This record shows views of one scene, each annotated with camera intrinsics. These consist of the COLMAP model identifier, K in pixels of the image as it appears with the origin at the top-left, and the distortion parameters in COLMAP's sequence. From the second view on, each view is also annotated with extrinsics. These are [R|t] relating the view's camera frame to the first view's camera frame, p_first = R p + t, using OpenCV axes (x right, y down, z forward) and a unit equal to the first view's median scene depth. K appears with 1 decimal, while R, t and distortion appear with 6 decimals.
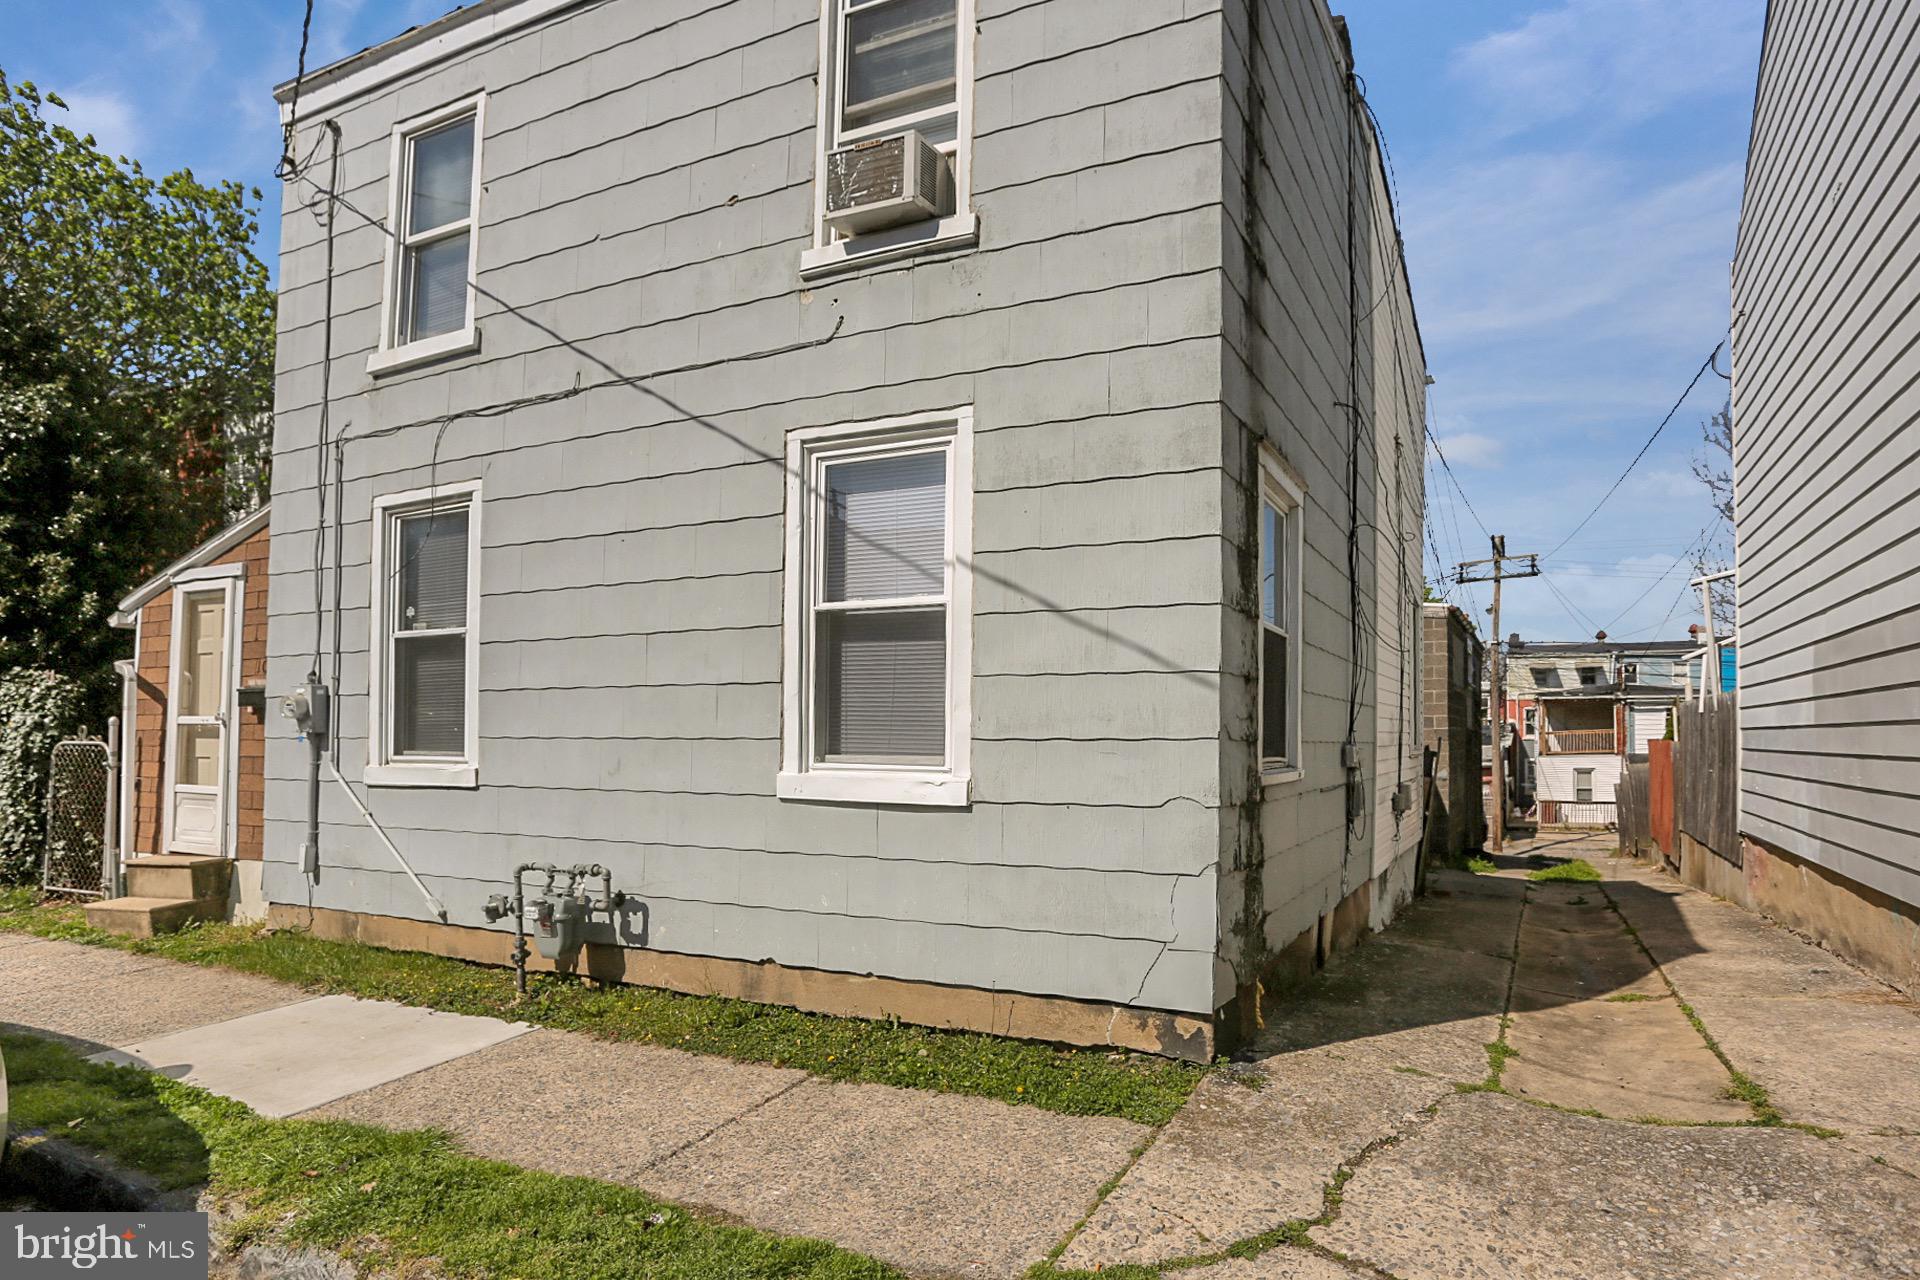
lens RADIAL K [[1045.4, 0, 1075.2], [0, 1045.4, 689.6], [0, 0, 1]] dist [-0.061971, 0.028523]
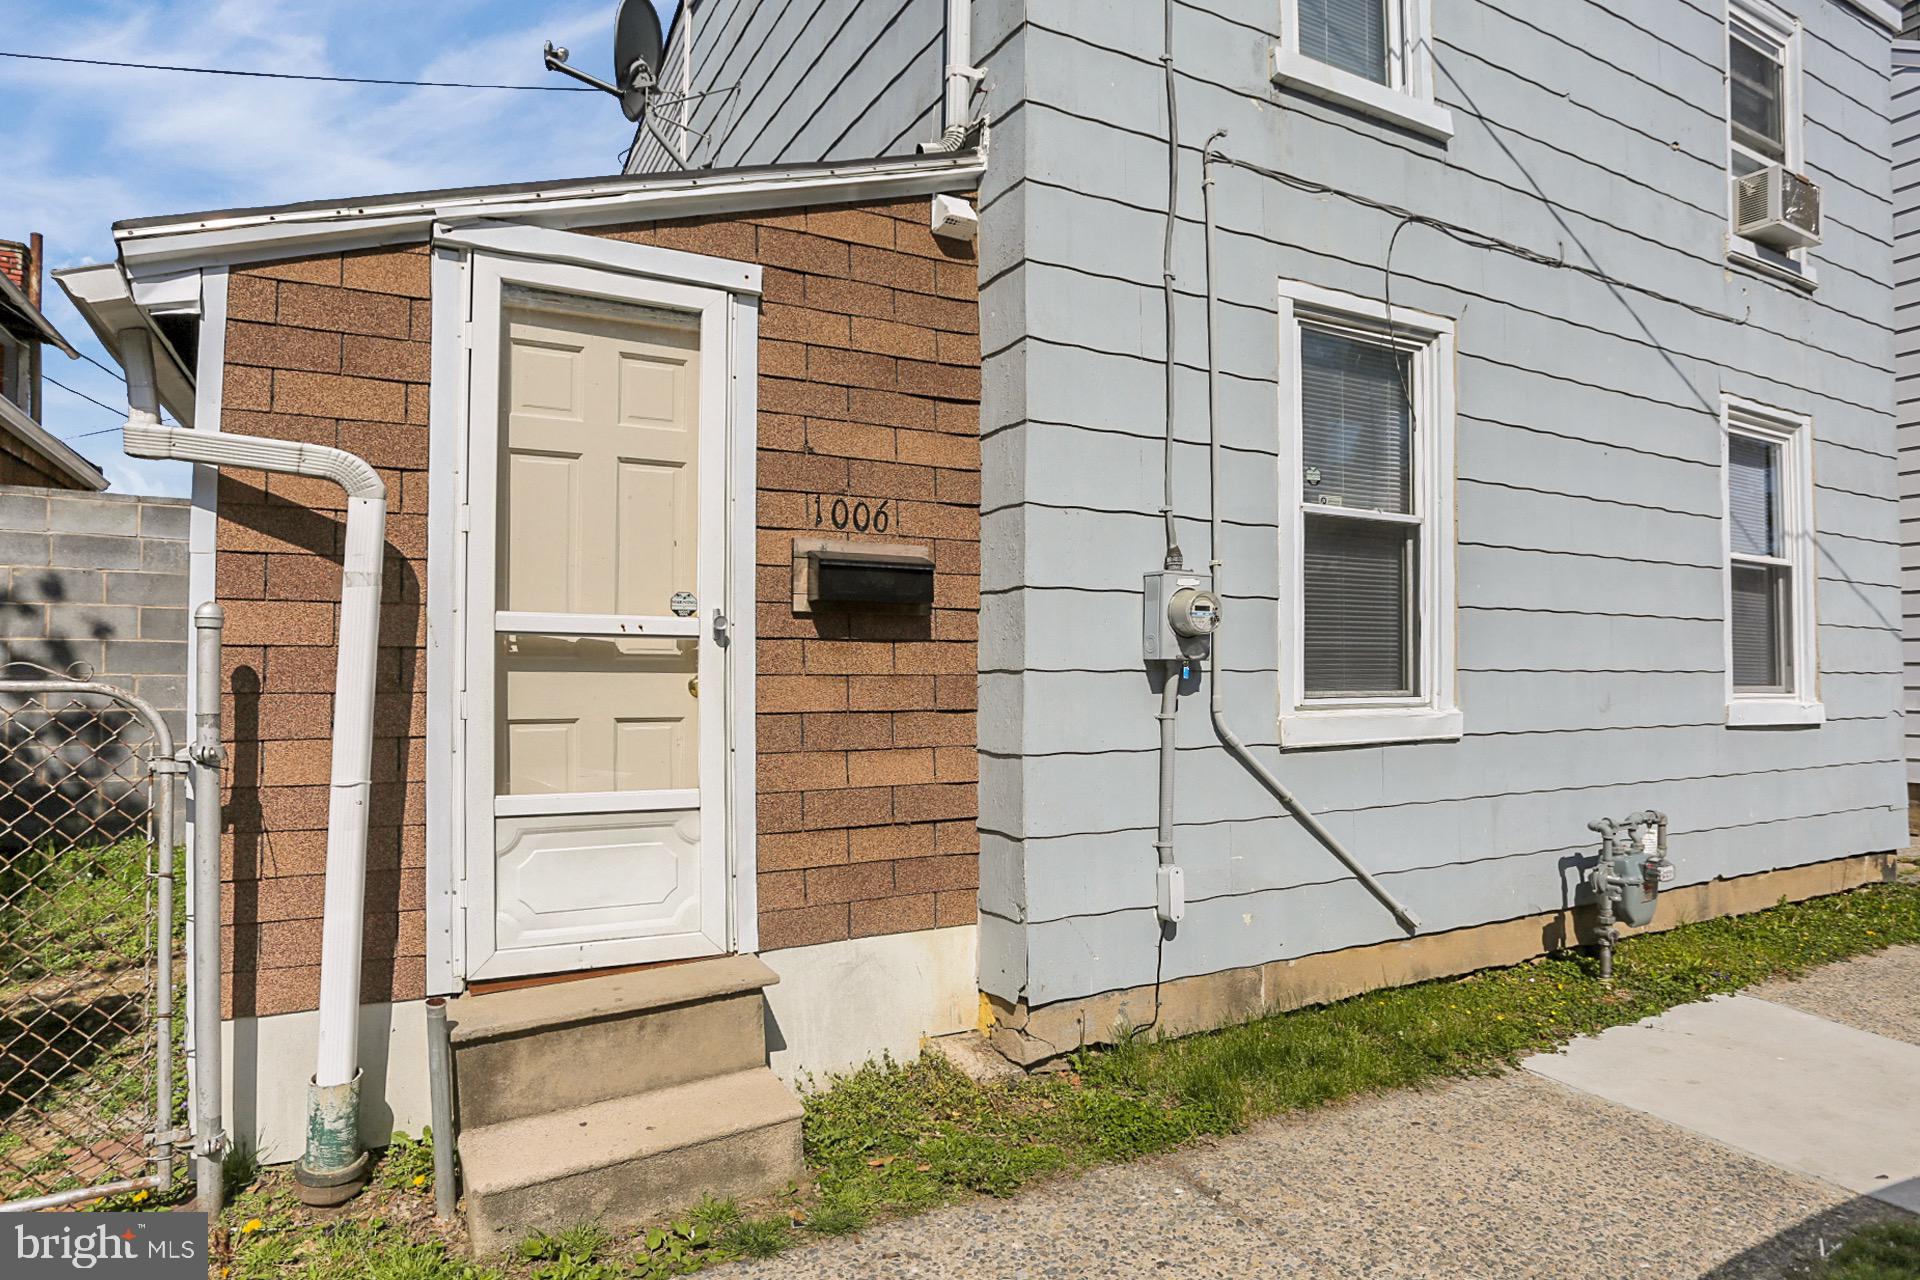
lens RADIAL K [[998.6, 0, 960.0], [0, 998.6, 640.0], [0, 0, 1]] dist [-0.051015, 0.025497]
pose [[0.636012, 0.032864, 0.770979, -1.624689], [-0.031147, 0.999372, -0.016906, 0.058302], [-0.771051, -0.013261, 0.636636, 0.988060]]
